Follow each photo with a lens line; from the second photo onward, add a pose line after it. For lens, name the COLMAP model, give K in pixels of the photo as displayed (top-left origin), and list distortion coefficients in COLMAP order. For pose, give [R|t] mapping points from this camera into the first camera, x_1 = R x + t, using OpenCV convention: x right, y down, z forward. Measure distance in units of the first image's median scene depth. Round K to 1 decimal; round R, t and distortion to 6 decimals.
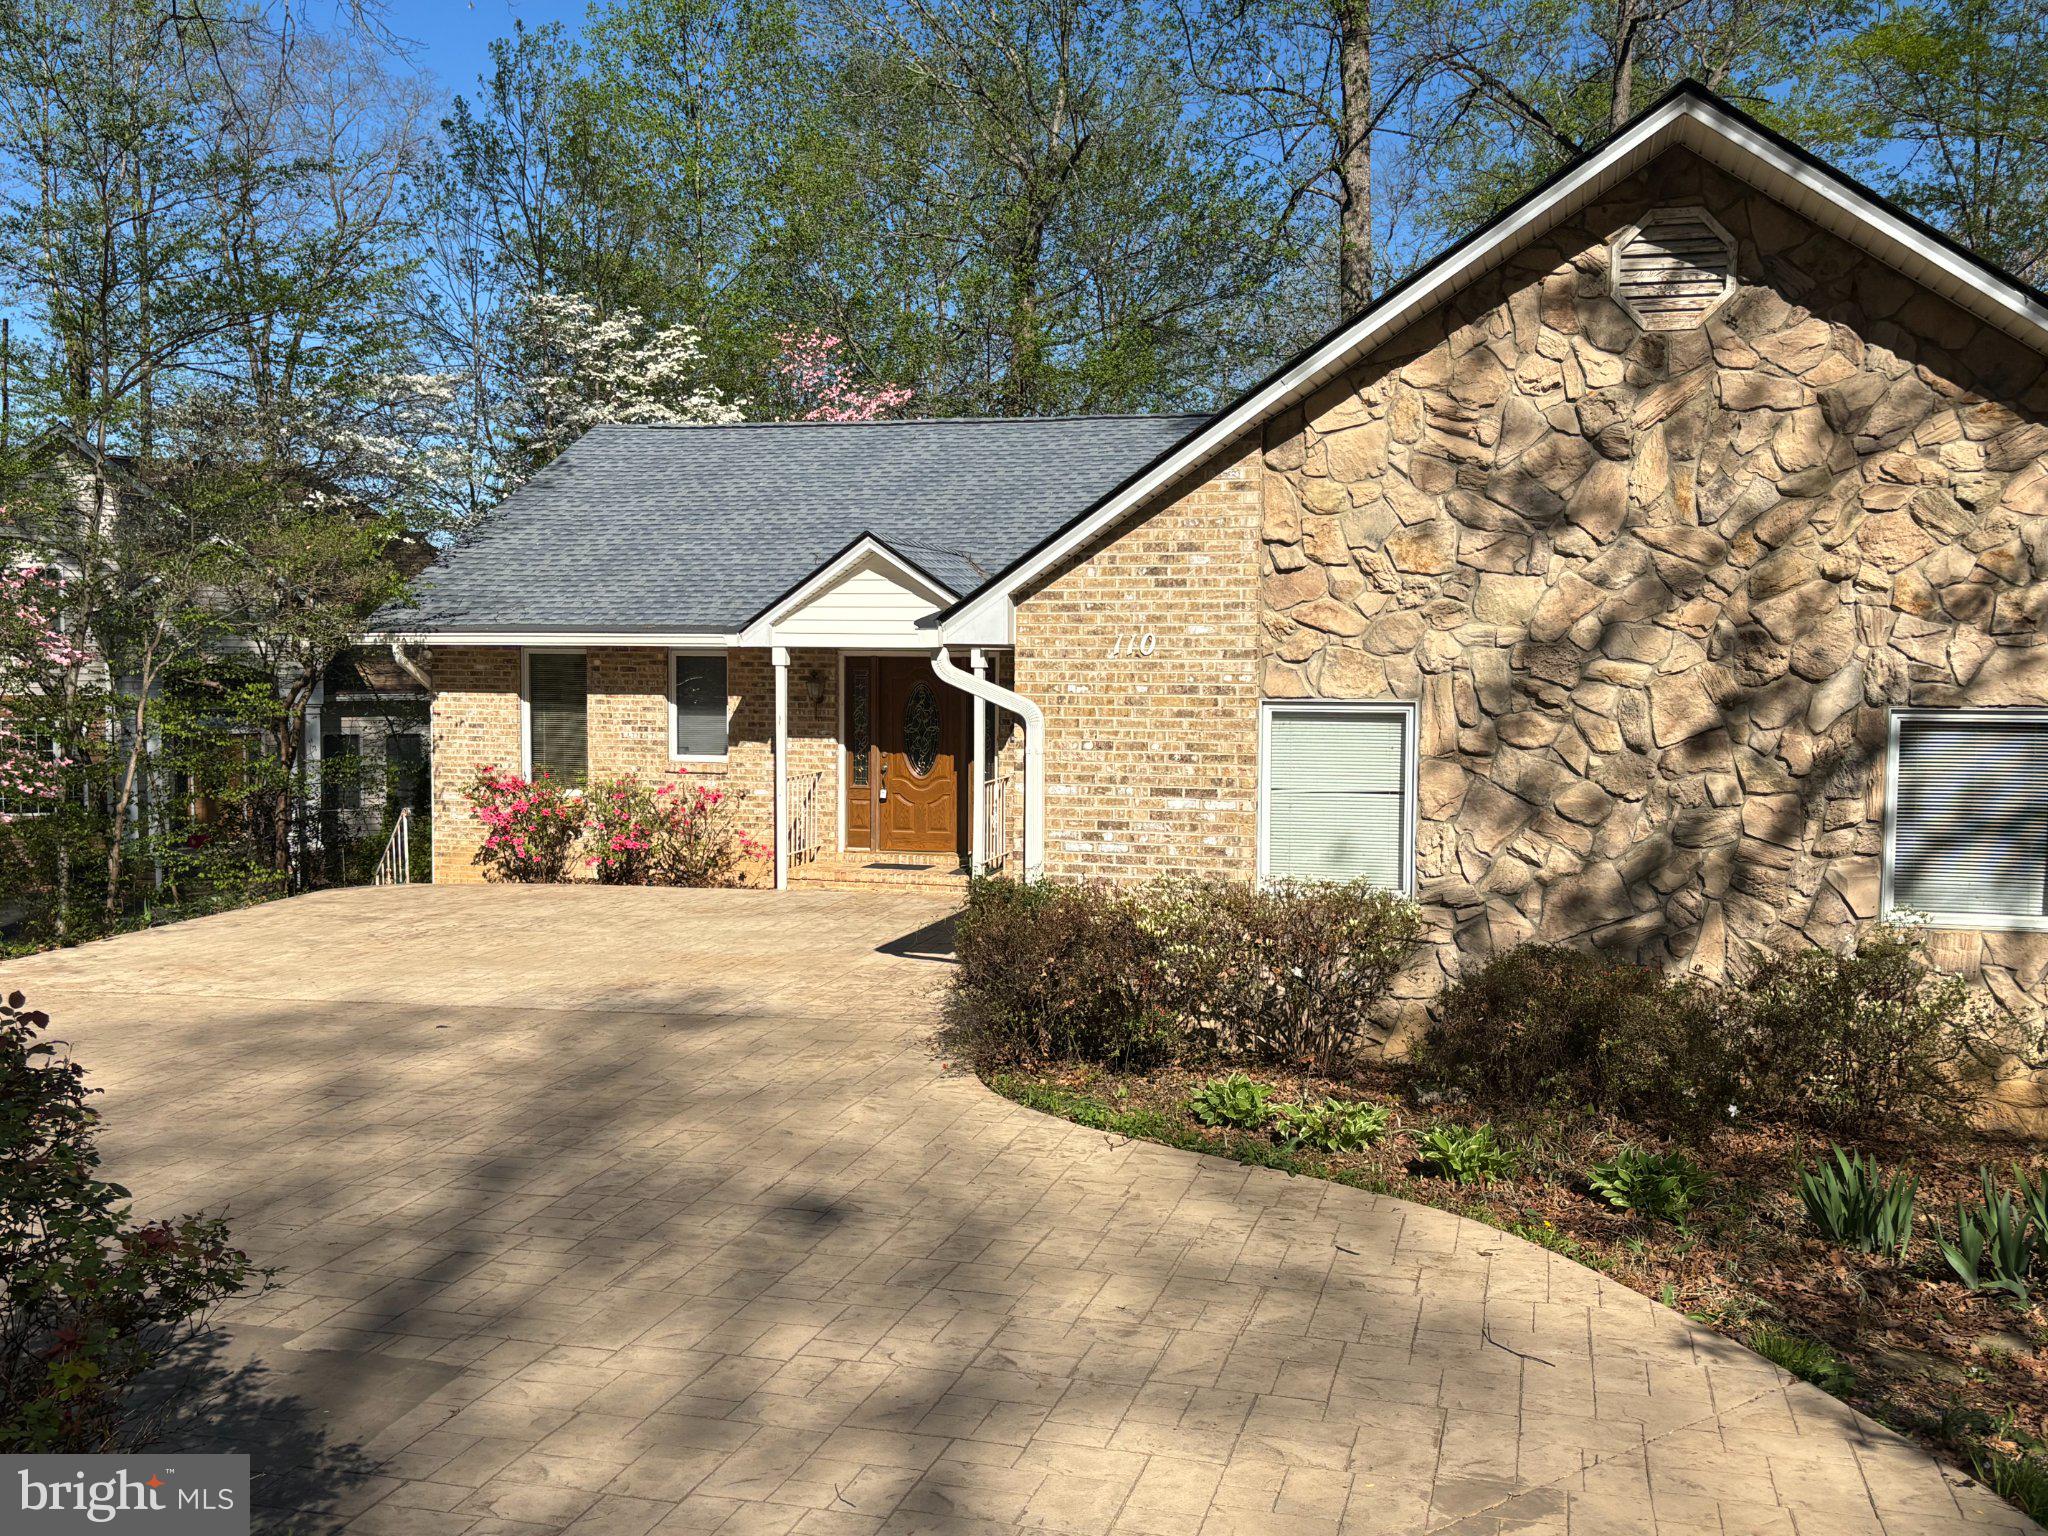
lens RADIAL K [[1990.2, 0, 1024.0], [0, 1990.2, 768.0], [0, 0, 1]] dist [0.013243, -0.000453]
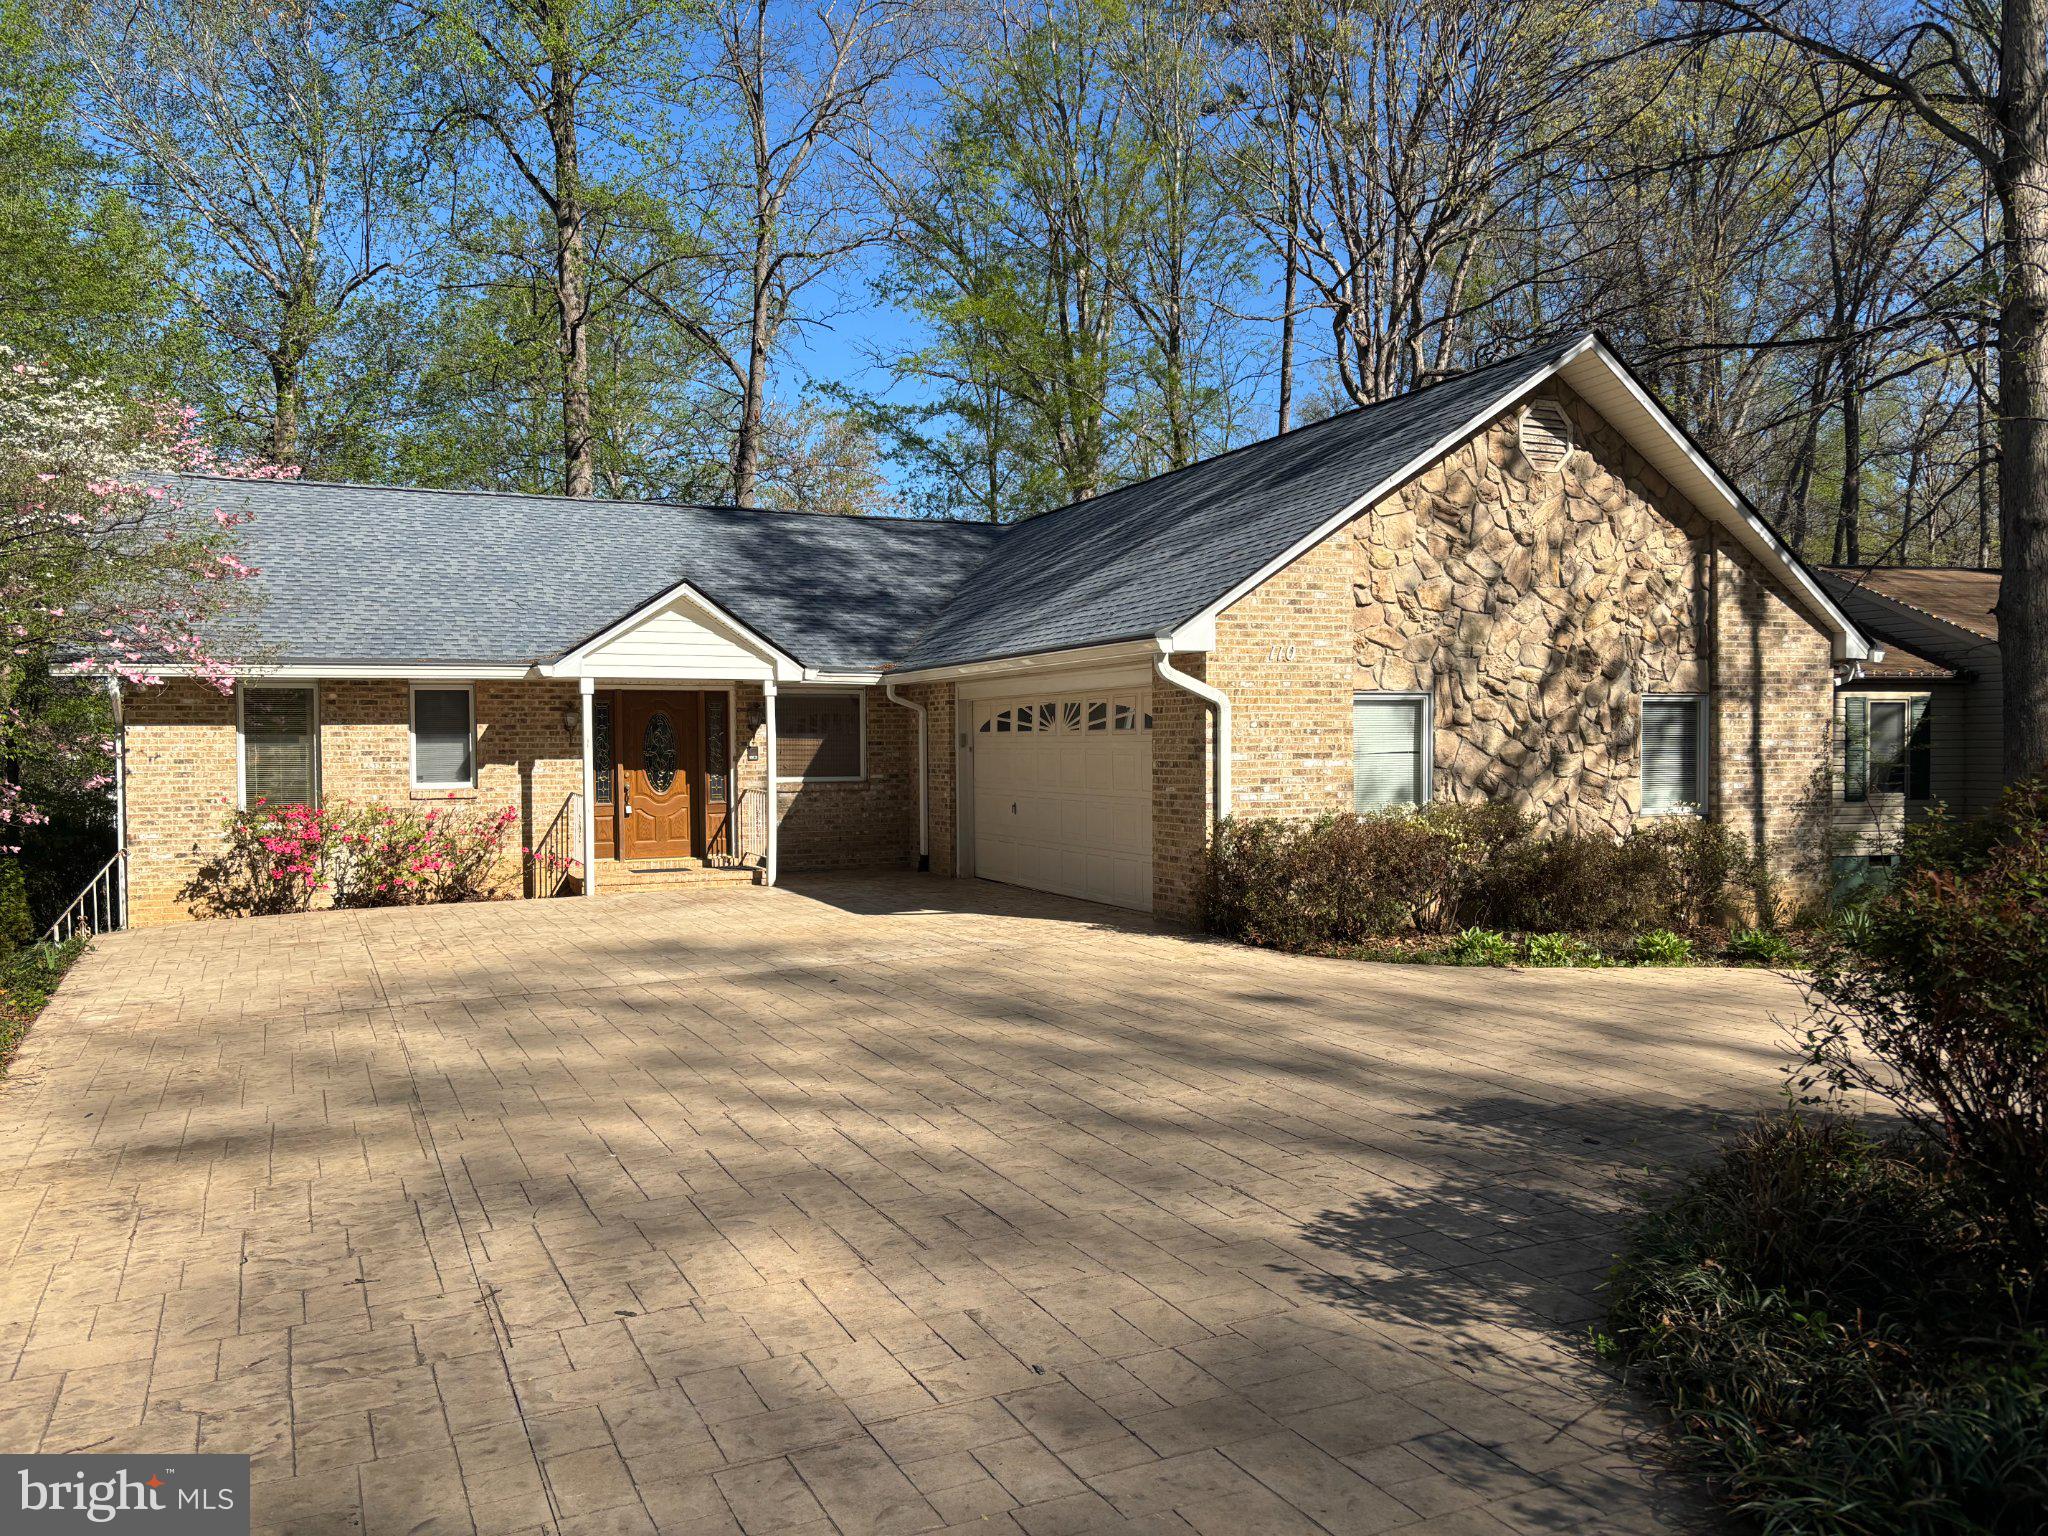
lens RADIAL K [[1540.7, 0, 1024.0], [0, 1540.7, 768.0], [0, 0, 1]] dist [-0.007744, -0.001624]
pose [[0.755900, -0.024352, 0.654234, -0.801161], [0.051457, 0.998426, -0.022290, 0.035149], [-0.652662, 0.050514, 0.755963, 0.286952]]
